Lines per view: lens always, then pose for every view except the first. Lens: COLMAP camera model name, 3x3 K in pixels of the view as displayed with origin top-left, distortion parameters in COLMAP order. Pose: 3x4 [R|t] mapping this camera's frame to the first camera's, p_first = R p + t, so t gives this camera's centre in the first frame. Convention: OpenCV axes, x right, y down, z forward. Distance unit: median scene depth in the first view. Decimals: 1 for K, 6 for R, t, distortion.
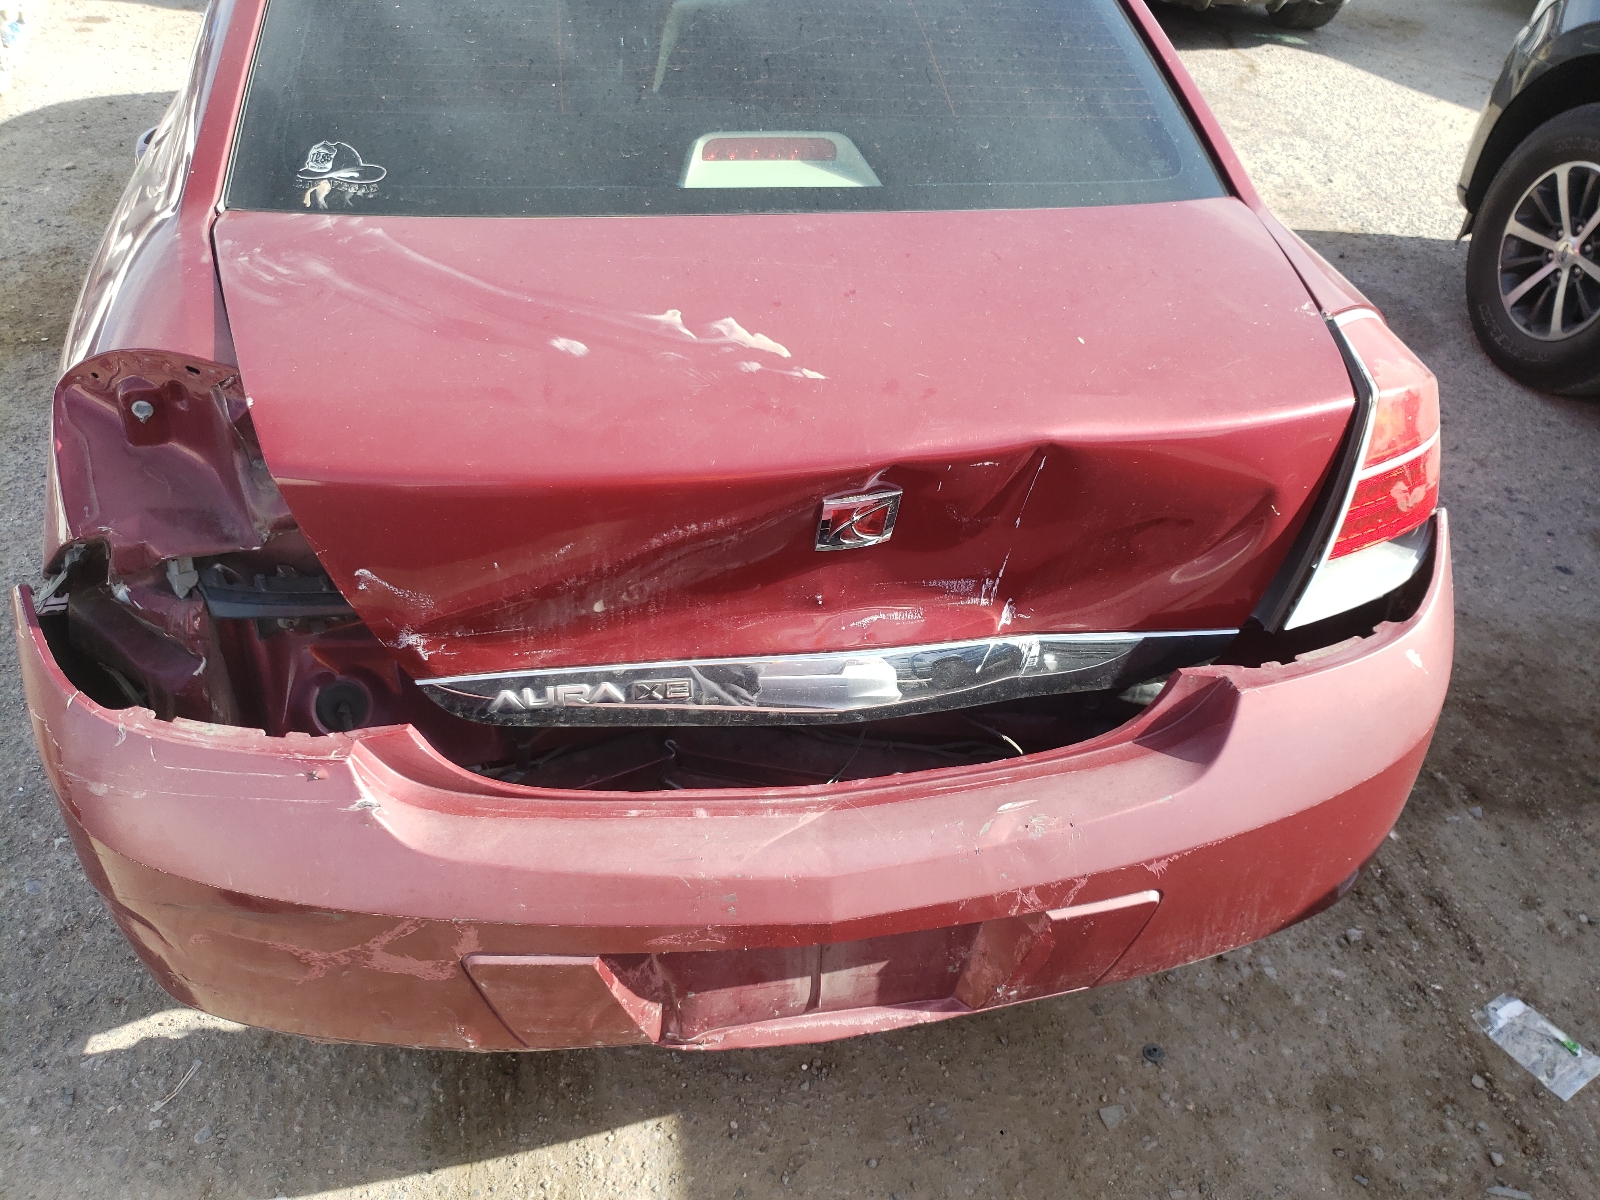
lens RADIAL K [[1252.0, 0, 749.4], [0, 1252.0, 599.9], [0, 0, 1]] dist [0.002467, 0.001822]
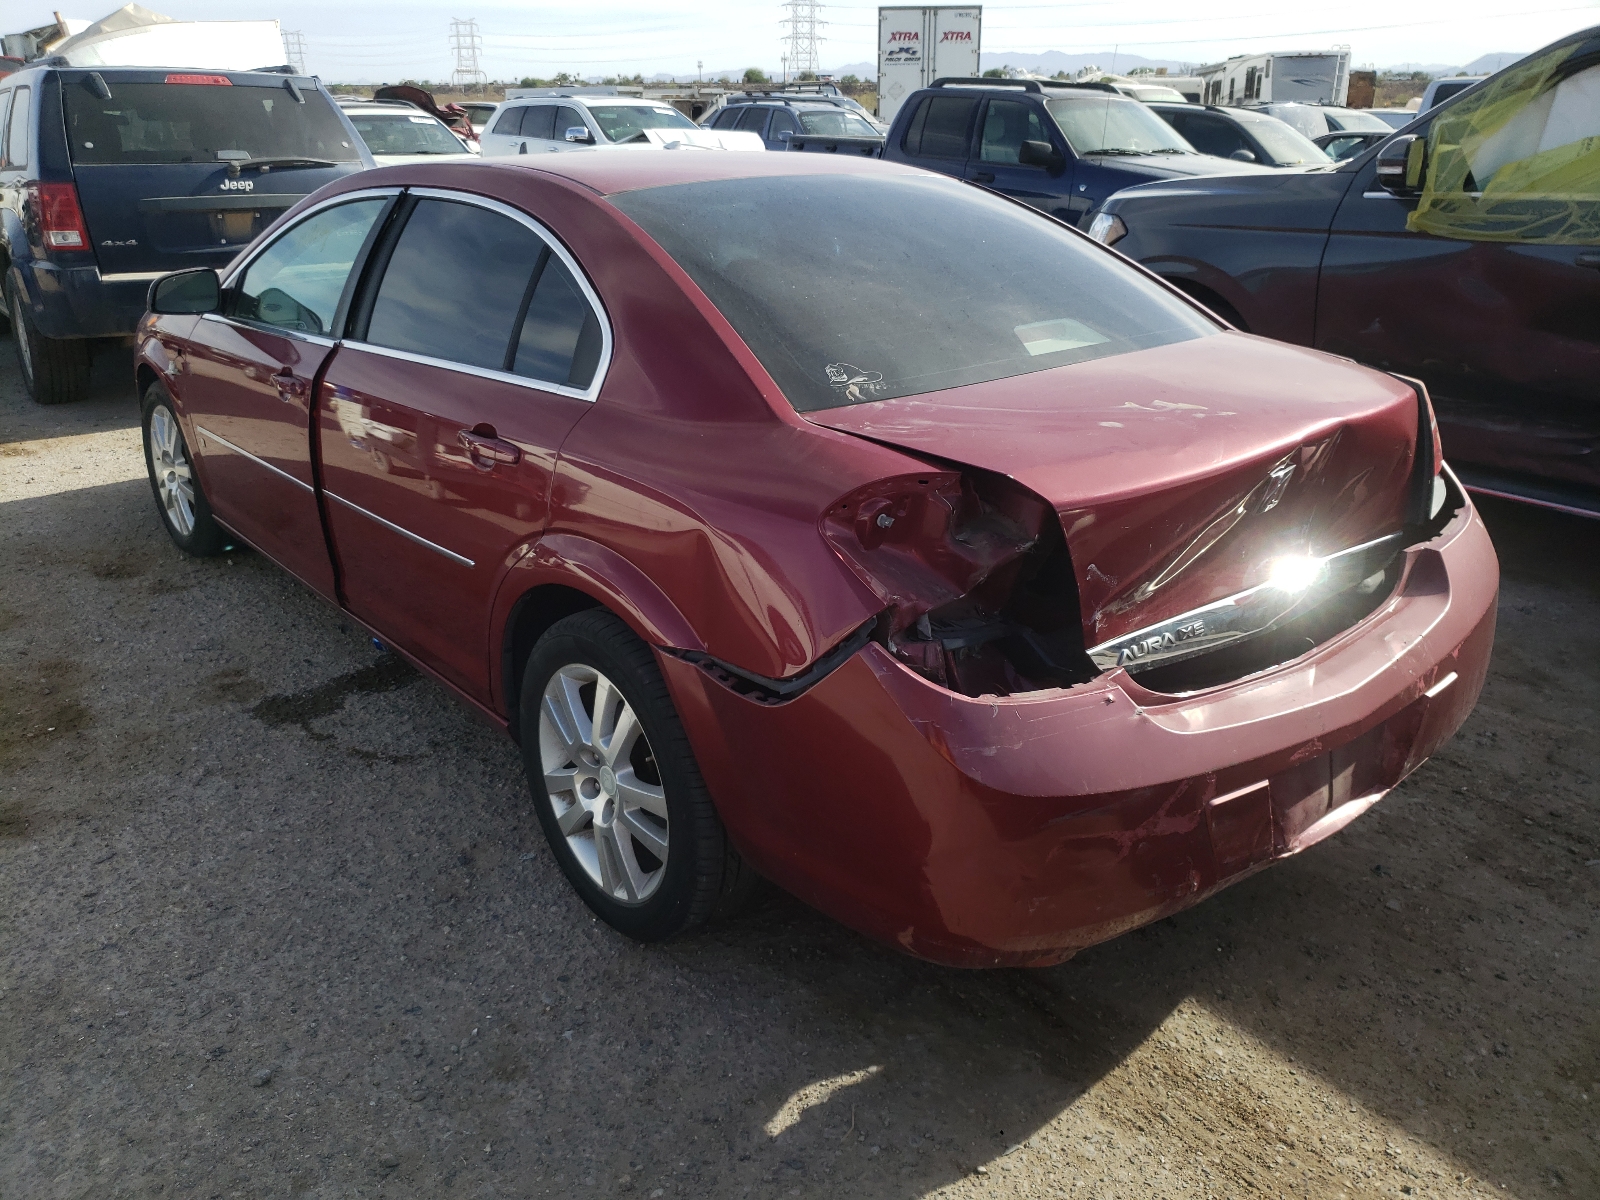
lens RADIAL K [[1252.0, 0, 749.4], [0, 1252.0, 599.9], [0, 0, 1]] dist [0.002467, 0.001822]
pose [[0.885142, -0.228862, 0.405150, -1.128928], [0.328808, 0.923714, -0.196565, 0.156266], [-0.329256, 0.307204, 0.892869, -0.211811]]
